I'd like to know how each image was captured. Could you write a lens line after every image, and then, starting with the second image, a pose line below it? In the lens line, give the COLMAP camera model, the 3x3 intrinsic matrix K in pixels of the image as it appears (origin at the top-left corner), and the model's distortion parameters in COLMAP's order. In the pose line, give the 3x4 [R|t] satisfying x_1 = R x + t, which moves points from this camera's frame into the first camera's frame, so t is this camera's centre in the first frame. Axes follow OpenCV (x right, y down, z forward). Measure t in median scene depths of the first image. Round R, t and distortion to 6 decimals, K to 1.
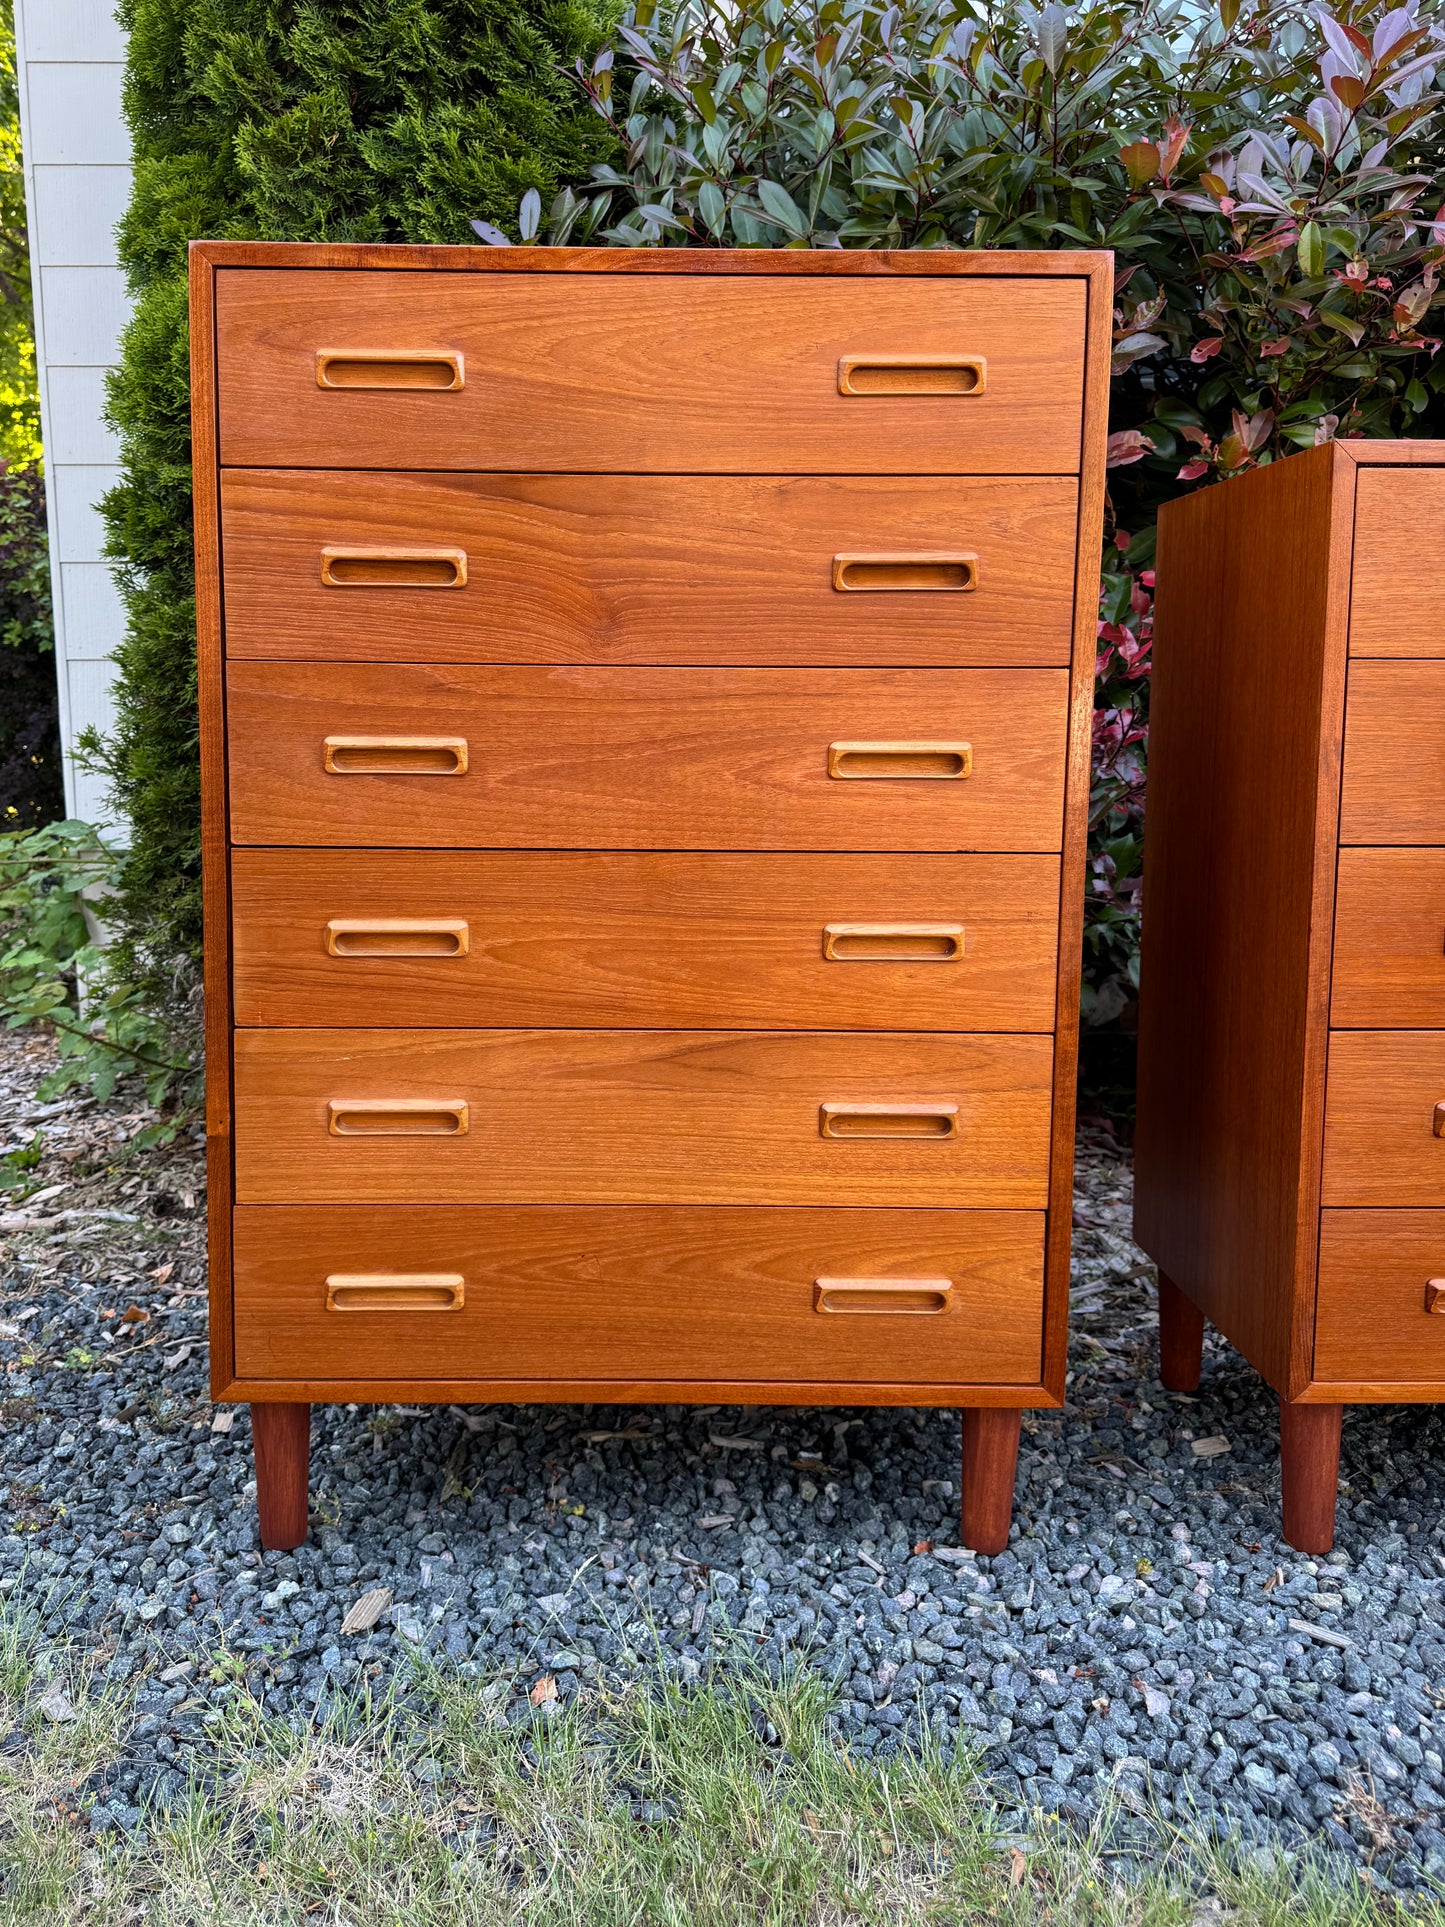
lens RADIAL K [[1341.0, 0, 698.9], [0, 1341.0, 968.1], [0, 0, 1]] dist [0.039159, -0.019528]
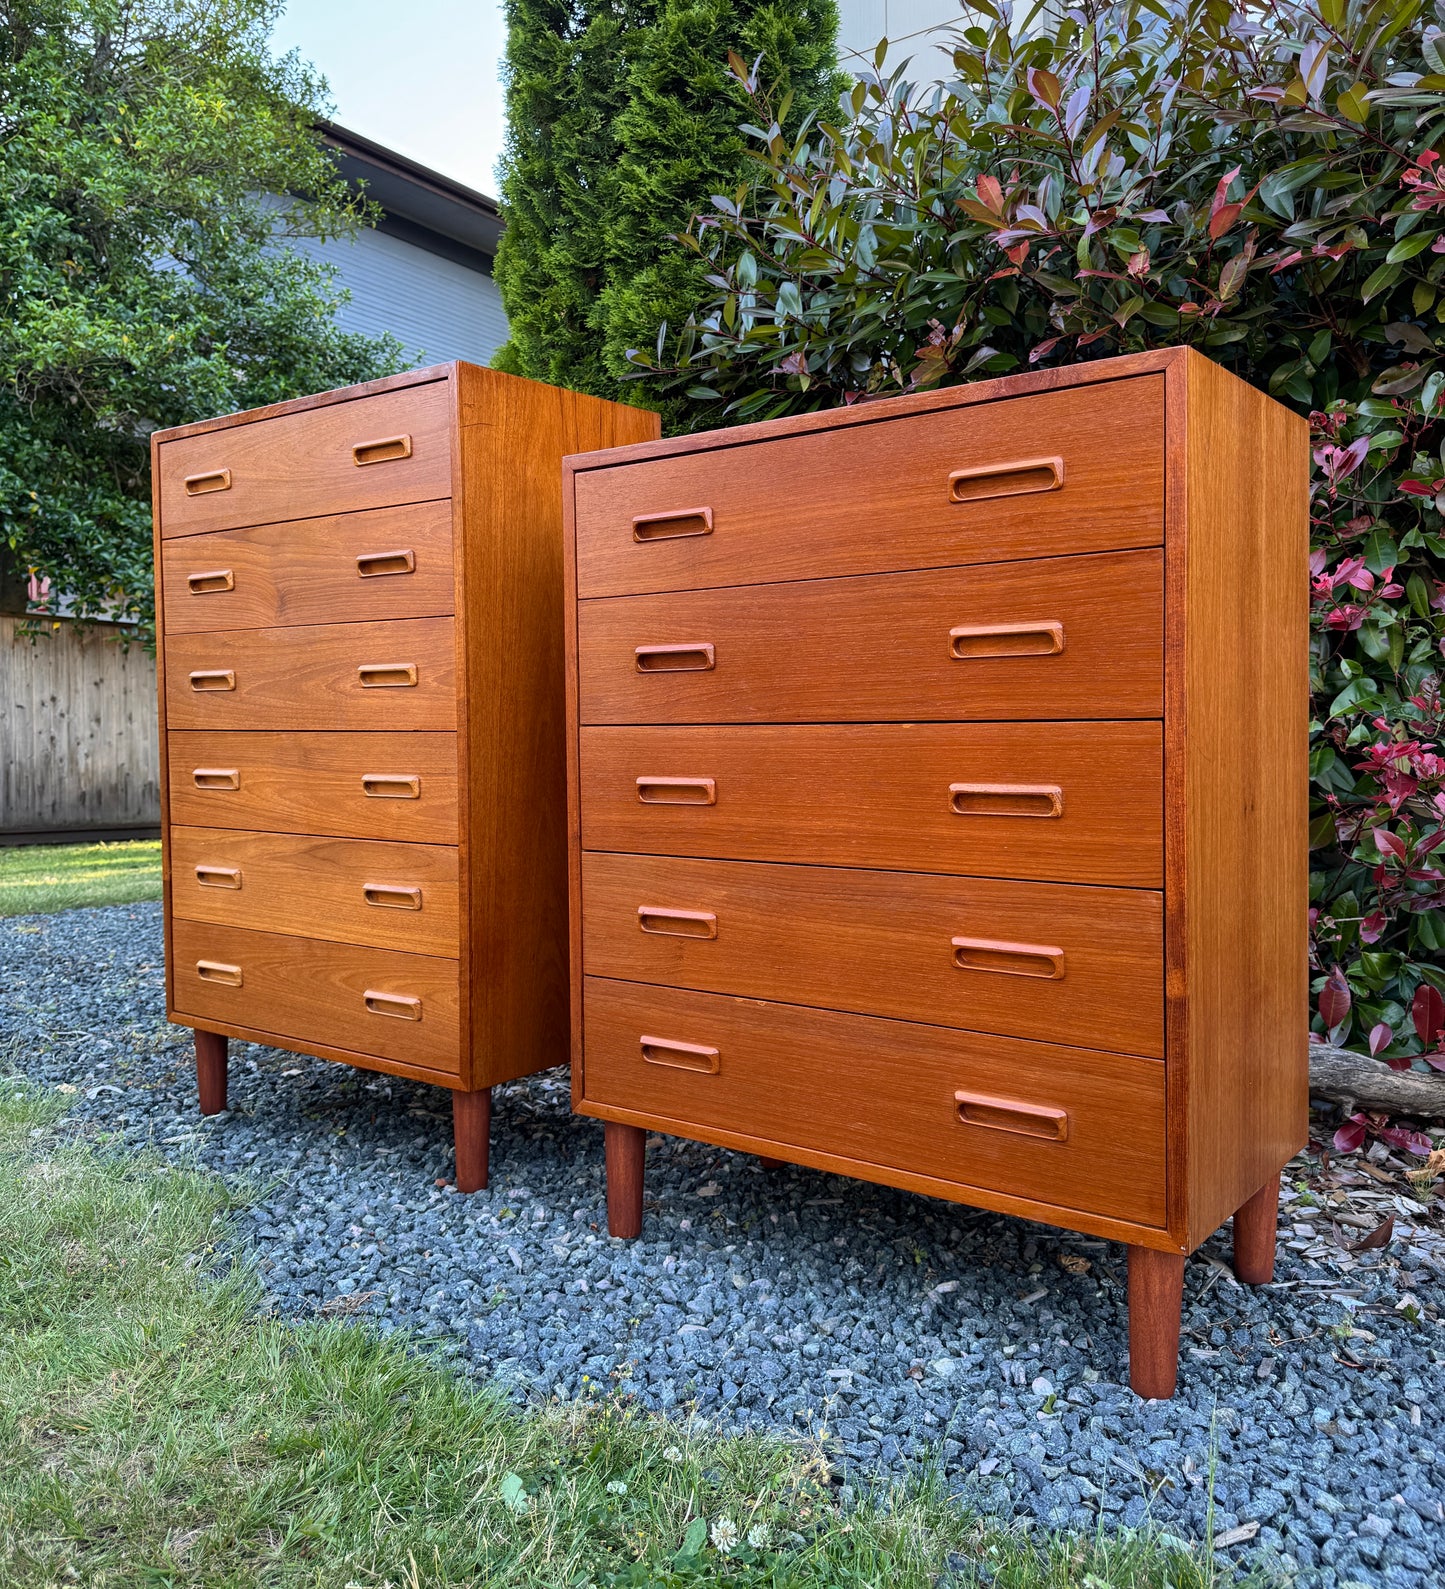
lens RADIAL K [[1326.3, 0, 739.2], [0, 1326.3, 774.0], [0, 0, 1]] dist [0.055054, -0.039577]
pose [[0.804868, 0.012096, -0.593330, 1.440652], [-0.041651, 0.998478, -0.036145, 0.007012], [0.591990, 0.053805, 0.804147, -0.052034]]
